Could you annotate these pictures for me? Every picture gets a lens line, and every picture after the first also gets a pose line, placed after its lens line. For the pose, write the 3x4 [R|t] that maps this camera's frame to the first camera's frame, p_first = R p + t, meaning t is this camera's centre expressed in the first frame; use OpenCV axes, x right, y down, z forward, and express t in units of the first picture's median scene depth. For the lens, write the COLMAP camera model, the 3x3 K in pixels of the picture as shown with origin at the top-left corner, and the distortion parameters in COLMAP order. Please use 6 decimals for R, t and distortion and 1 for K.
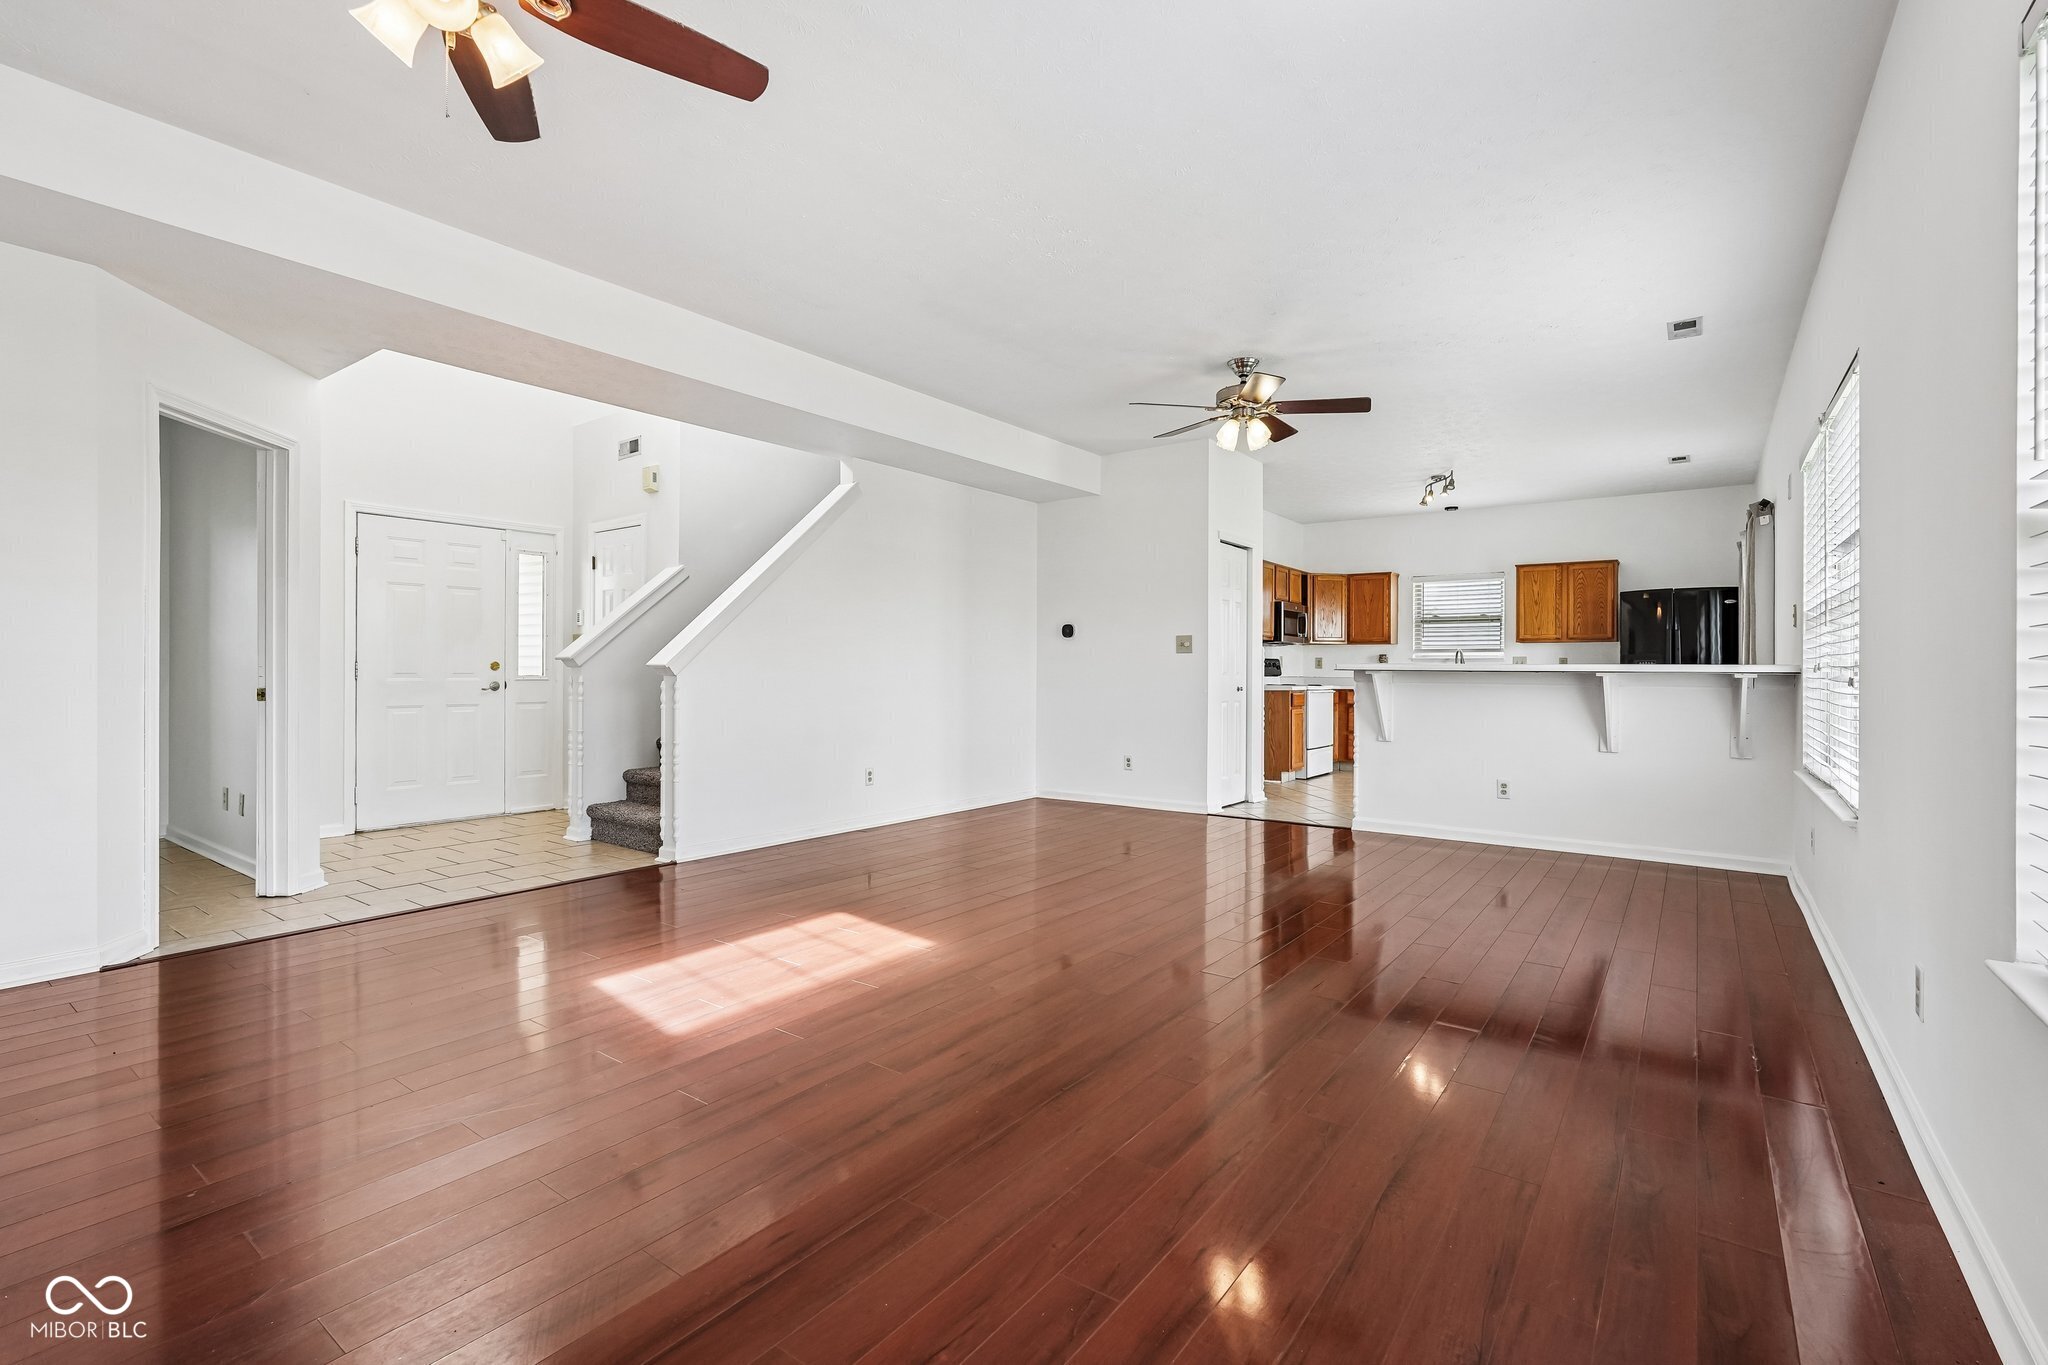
lens RADIAL K [[921.8, 0, 1025.0], [0, 921.8, 672.7], [0, 0, 1]] dist [-0.014239, 0.008571]
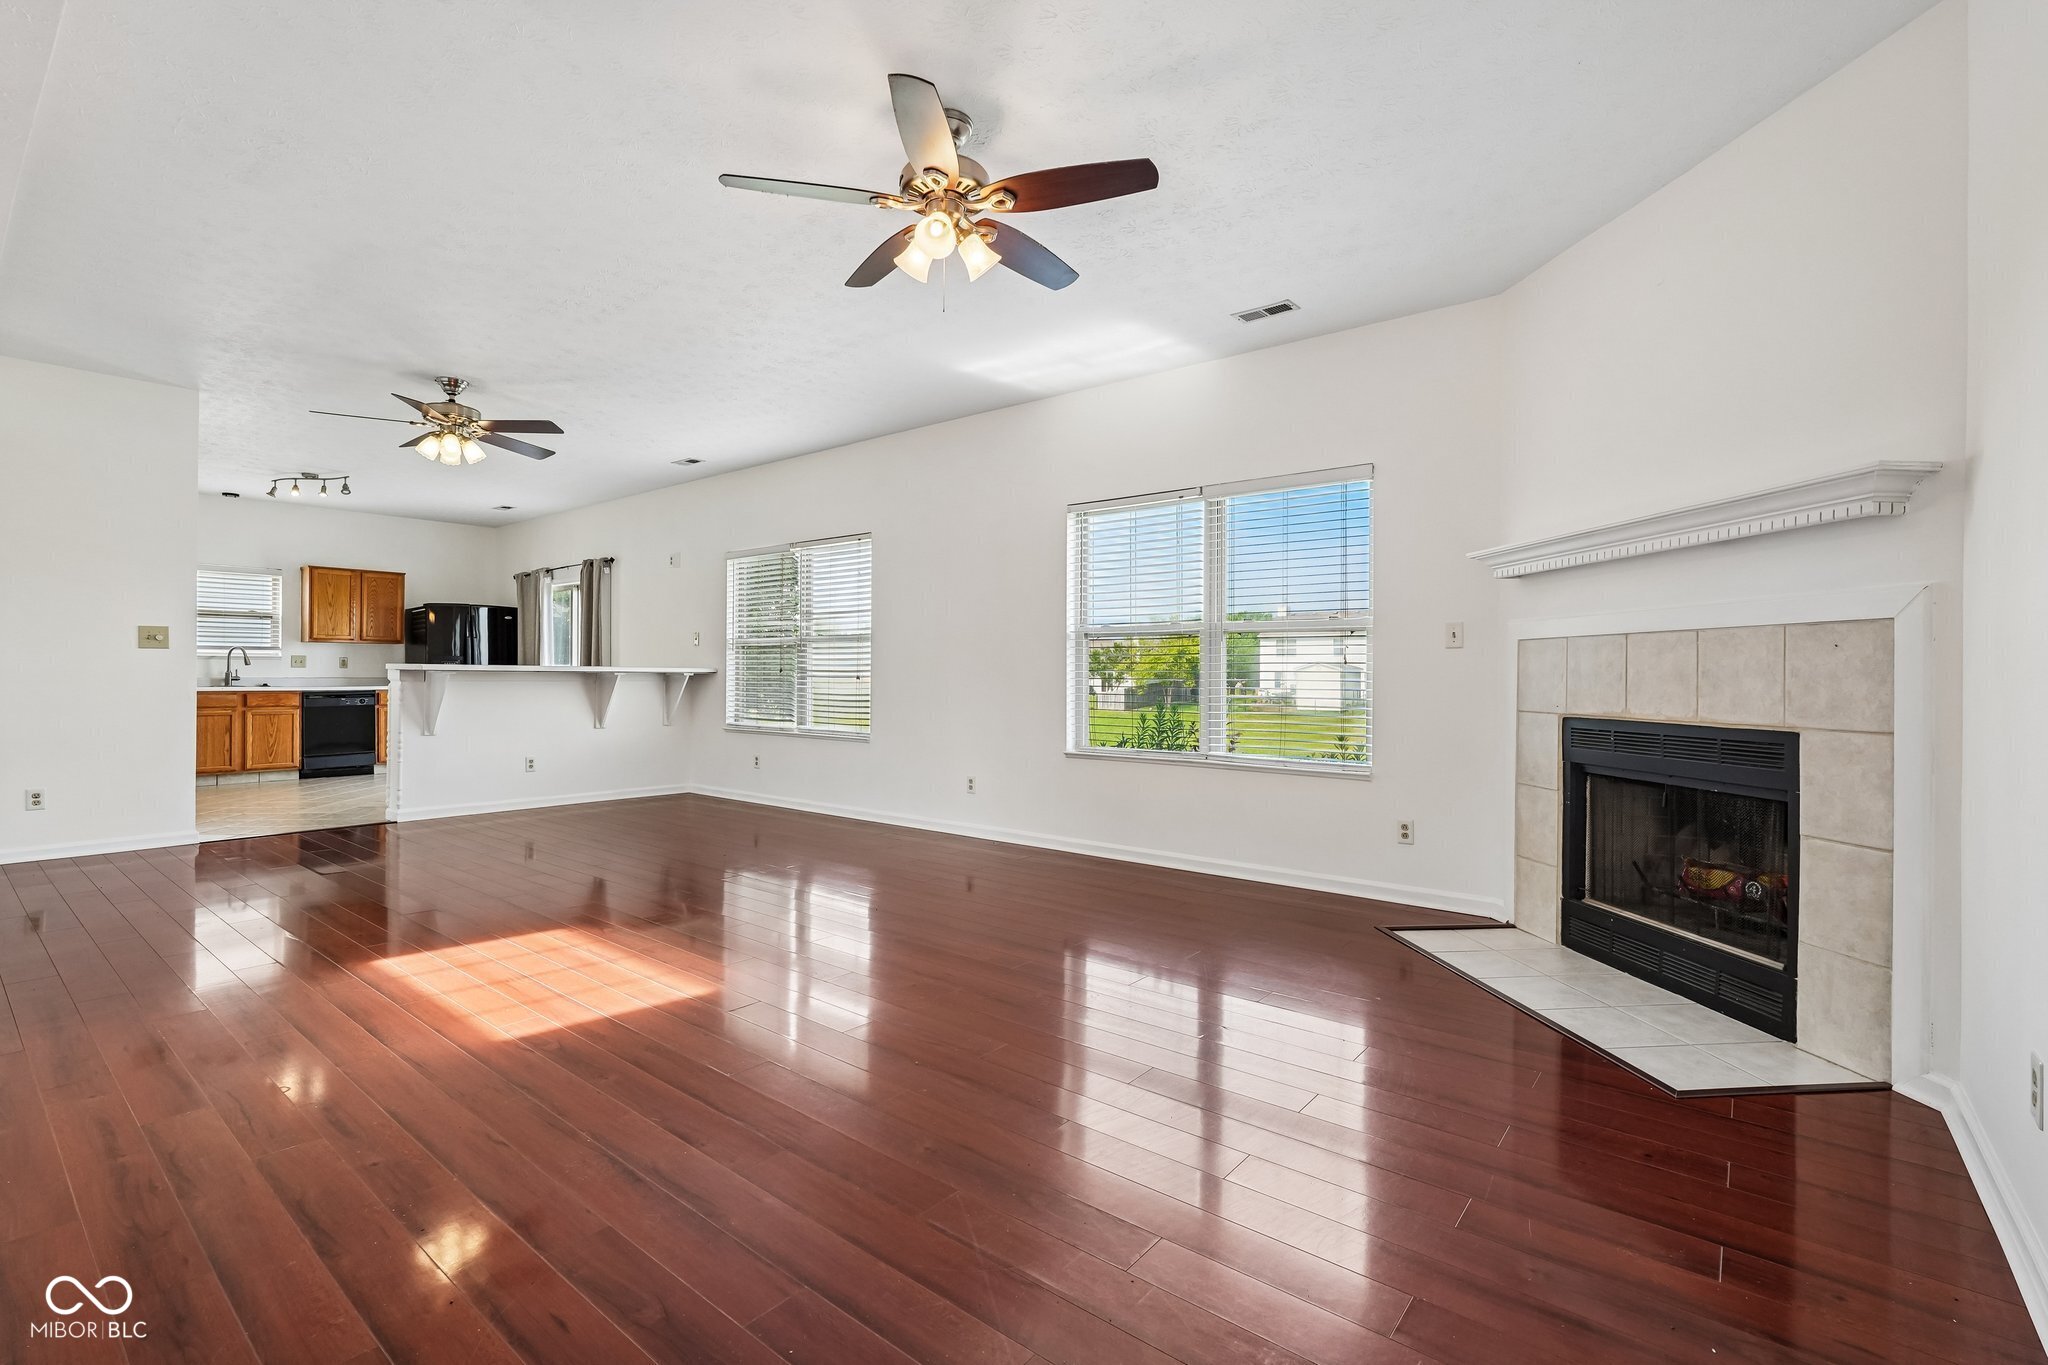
lens RADIAL K [[921.8, 0, 1018.7], [0, 921.8, 666.4], [0, 0, 1]] dist [-0.014239, 0.008571]
pose [[0.055854, 0.003614, 0.998432, -0.608020], [-0.000478, 0.999993, -0.003593, -0.003490], [-0.998439, -0.000276, 0.055855, 0.222072]]
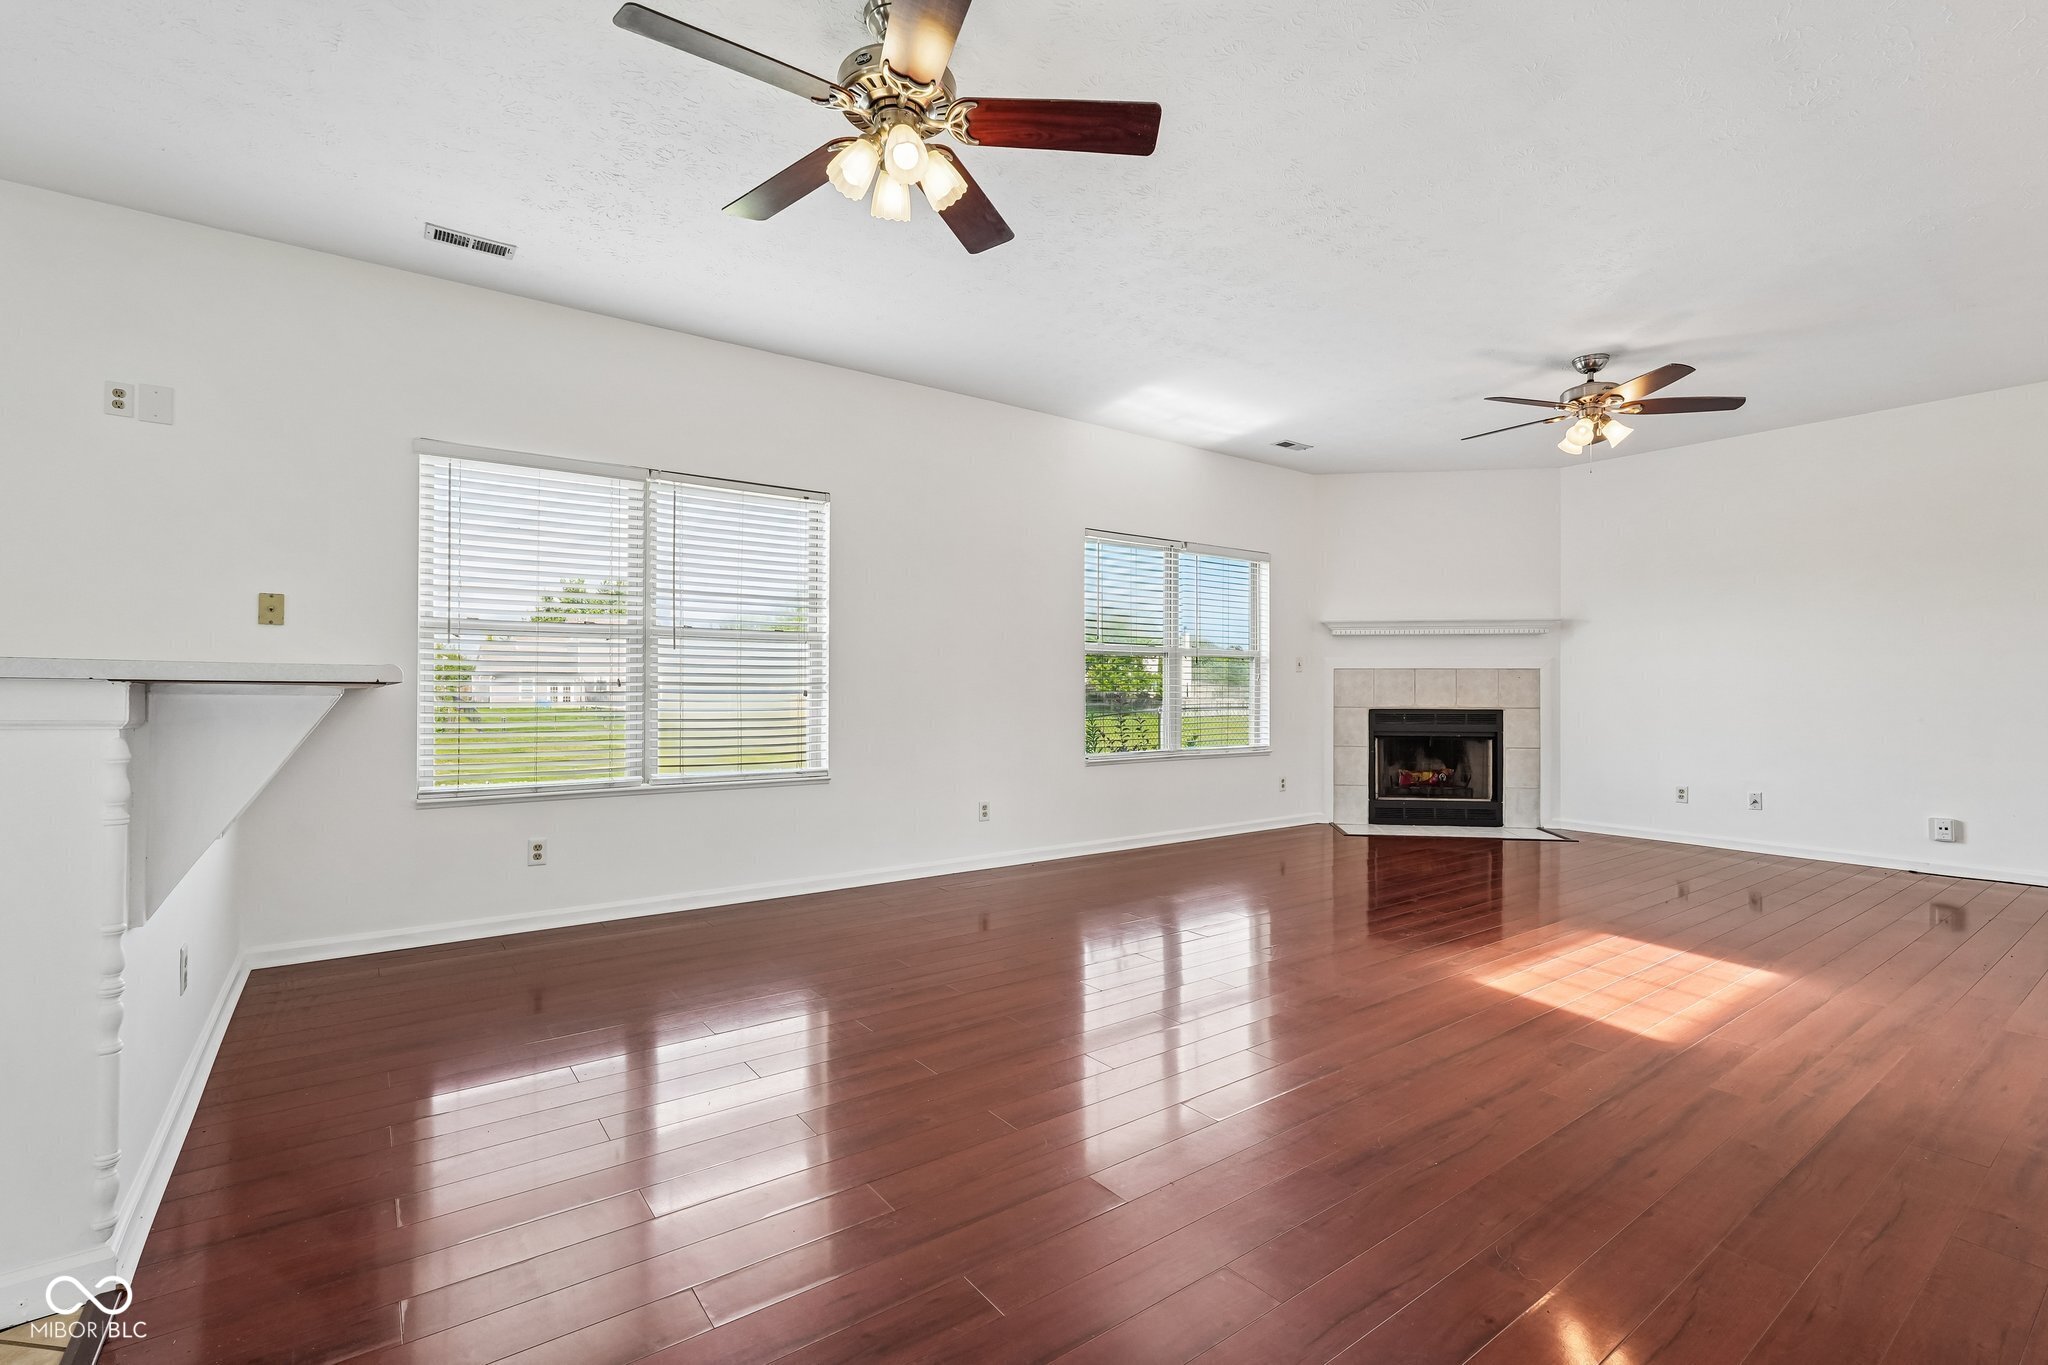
lens RADIAL K [[921.8, 0, 1016.9], [0, 921.8, 684.9], [0, 0, 1]] dist [-0.014239, 0.008571]
pose [[-0.952355, -0.007687, 0.304895, 0.033444], [-0.006700, 0.999968, 0.004283, -0.005900], [-0.304918, 0.002037, -0.952376, 1.107233]]
